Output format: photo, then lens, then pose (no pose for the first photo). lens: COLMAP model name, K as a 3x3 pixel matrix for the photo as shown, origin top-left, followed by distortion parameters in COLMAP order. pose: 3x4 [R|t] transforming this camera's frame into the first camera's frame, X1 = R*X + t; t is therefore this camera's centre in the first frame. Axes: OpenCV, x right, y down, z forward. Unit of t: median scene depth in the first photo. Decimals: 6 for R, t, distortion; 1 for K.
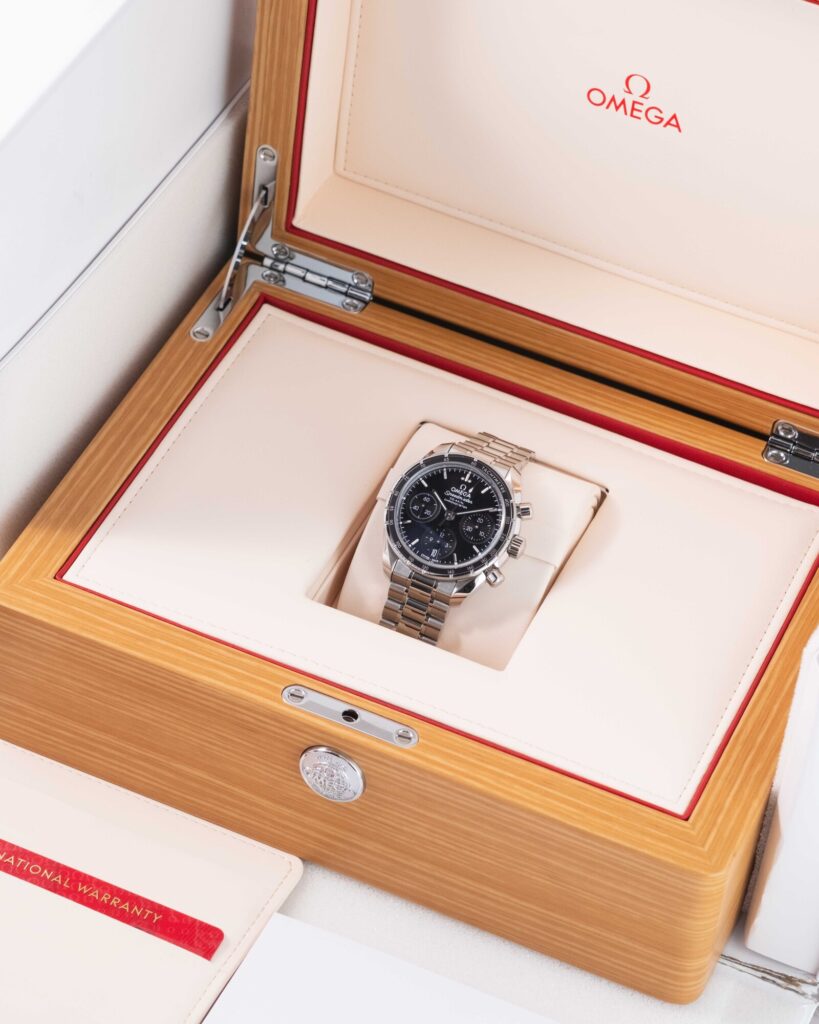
lens RADIAL K [[3639.3, 0, 409.5], [0, 3639.3, 512.0], [0, 0, 1]] dist [0.111992, 2.747609]
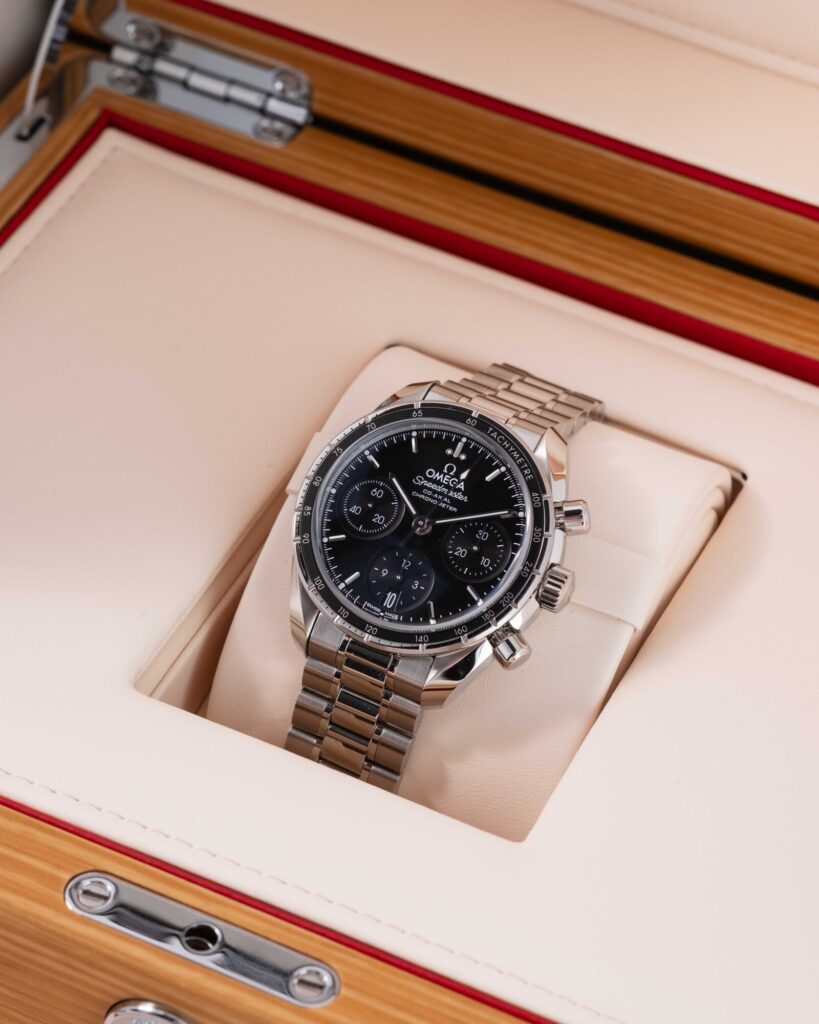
lens RADIAL K [[3639.3, 0, 409.5], [0, 3639.3, 512.0], [0, 0, 1]] dist [0.111992, 2.747609]
pose [[0.998132, 0.000399, -0.061097, 0.039766], [-0.000382, 1.000000, 0.000283, -0.001007], [0.061097, -0.000259, 0.998132, 0.498214]]
